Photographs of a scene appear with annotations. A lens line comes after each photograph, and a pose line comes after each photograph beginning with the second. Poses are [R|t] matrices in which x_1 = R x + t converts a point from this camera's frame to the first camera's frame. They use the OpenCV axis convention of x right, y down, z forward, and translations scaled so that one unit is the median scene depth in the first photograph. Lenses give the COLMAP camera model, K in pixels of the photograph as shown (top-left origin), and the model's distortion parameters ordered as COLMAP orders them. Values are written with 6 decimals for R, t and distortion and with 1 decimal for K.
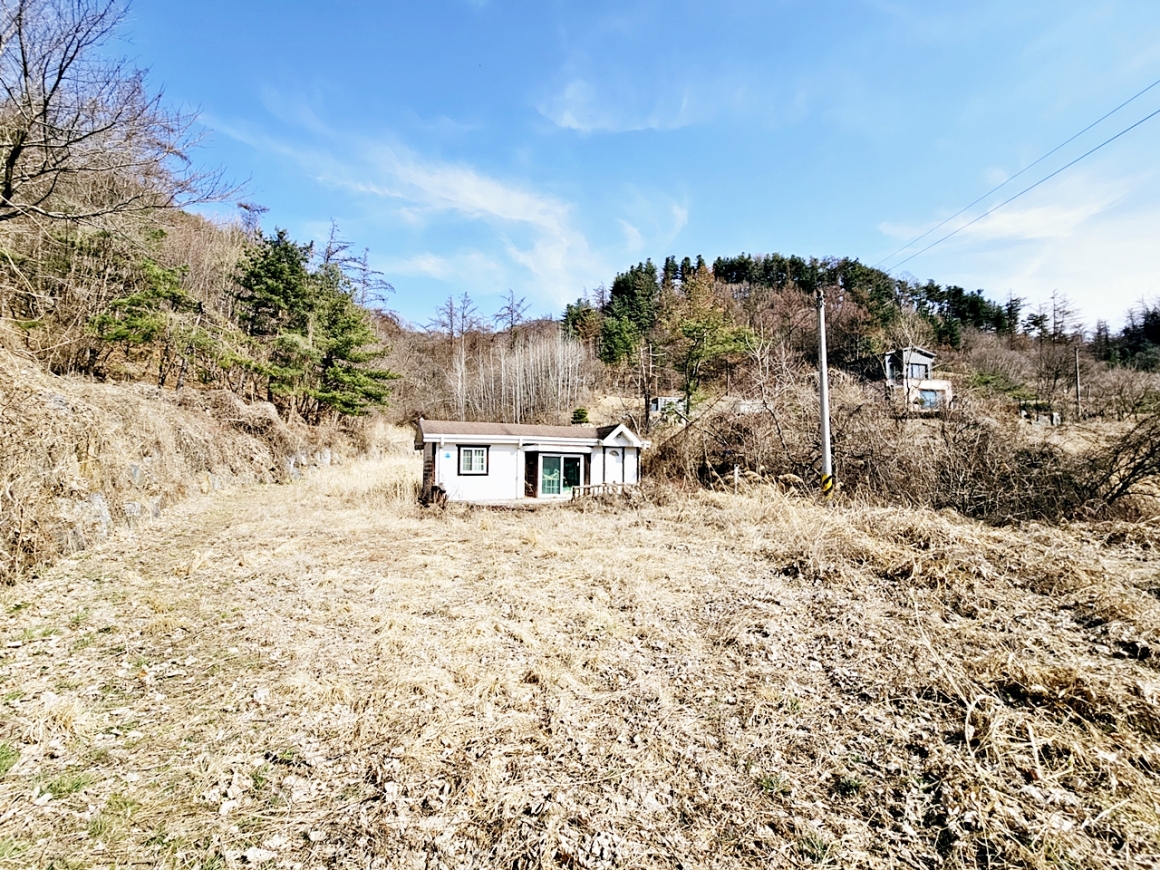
lens RADIAL K [[473.2, 0, 579.2], [0, 473.2, 434.0], [0, 0, 1]] dist [-0.000492, 0.000864]
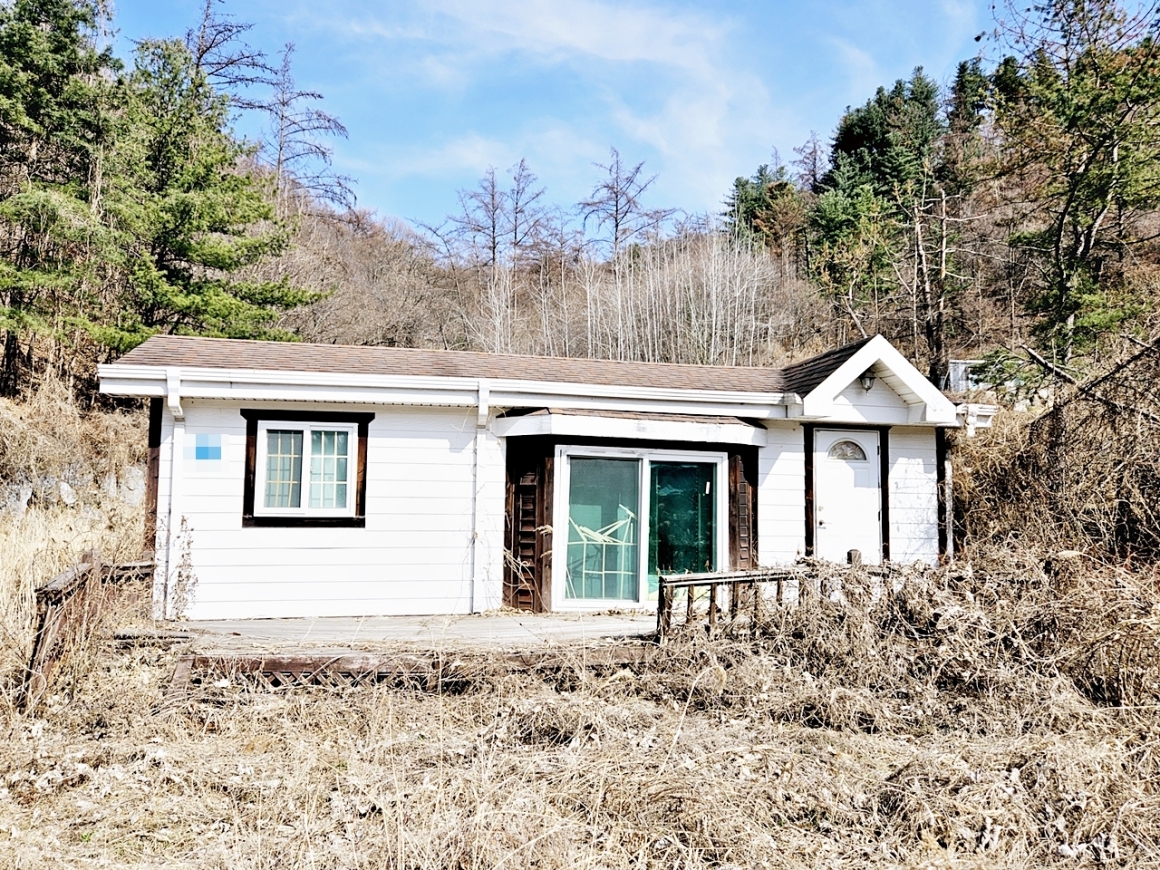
lens RADIAL K [[920.4, 0, 580.0], [0, 920.4, 435.0], [0, 0, 1]] dist [0.060021, -0.002779]
pose [[0.979754, -0.010680, -0.199920, 0.017792], [0.005413, 0.999624, -0.026872, 0.027207], [0.200132, 0.025246, 0.979444, 0.272445]]
